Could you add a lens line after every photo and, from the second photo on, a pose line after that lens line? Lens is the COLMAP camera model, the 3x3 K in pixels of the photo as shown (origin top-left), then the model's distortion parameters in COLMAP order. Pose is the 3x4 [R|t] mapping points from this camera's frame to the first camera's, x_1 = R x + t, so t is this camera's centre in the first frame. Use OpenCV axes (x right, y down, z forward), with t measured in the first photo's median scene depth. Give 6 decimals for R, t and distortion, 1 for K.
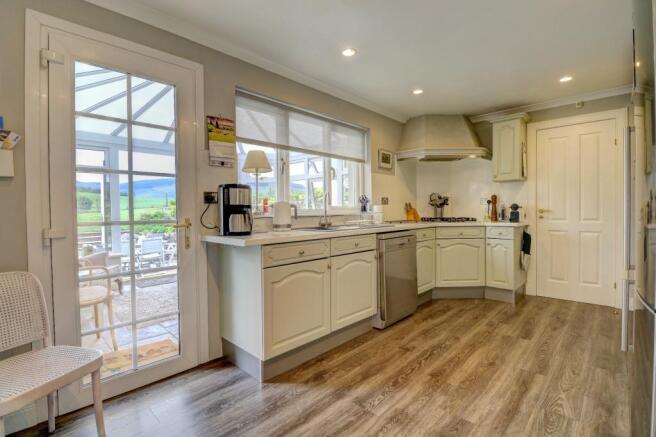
lens RADIAL K [[308.2, 0, 329.5], [0, 308.2, 217.2], [0, 0, 1]] dist [-0.004040, -0.001170]
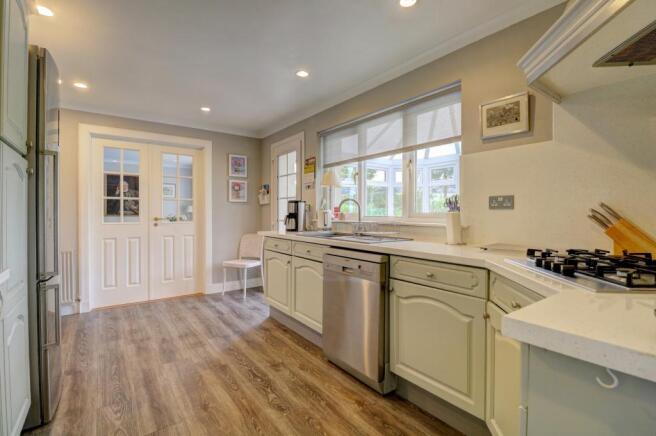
lens RADIAL K [[308.2, 0, 329.5], [0, 308.2, 216.7], [0, 0, 1]] dist [-0.004040, -0.001170]
pose [[-0.177217, 0.021779, -0.983931, 1.158929], [-0.023131, 0.999387, 0.026287, -0.059704], [0.983900, 0.027418, -0.176605, 1.331721]]
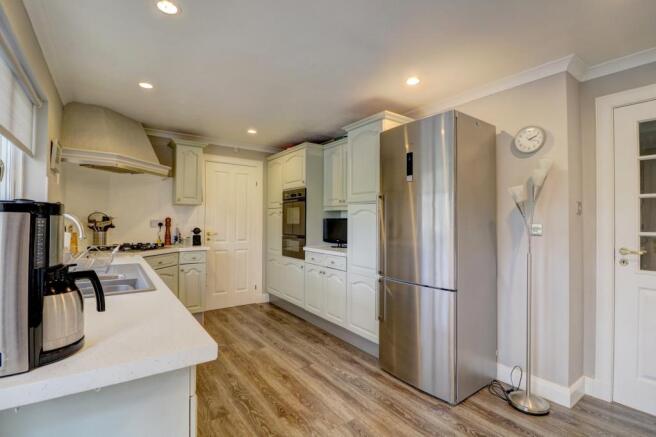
lens RADIAL K [[308.2, 0, 329.5], [0, 308.2, 217.2], [0, 0, 1]] dist [-0.004040, -0.001170]
pose [[0.191669, 0.023853, 0.981170, -0.510758], [0.015206, 0.999512, -0.027270, -0.067773], [-0.981342, 0.020147, 0.191213, 0.558171]]
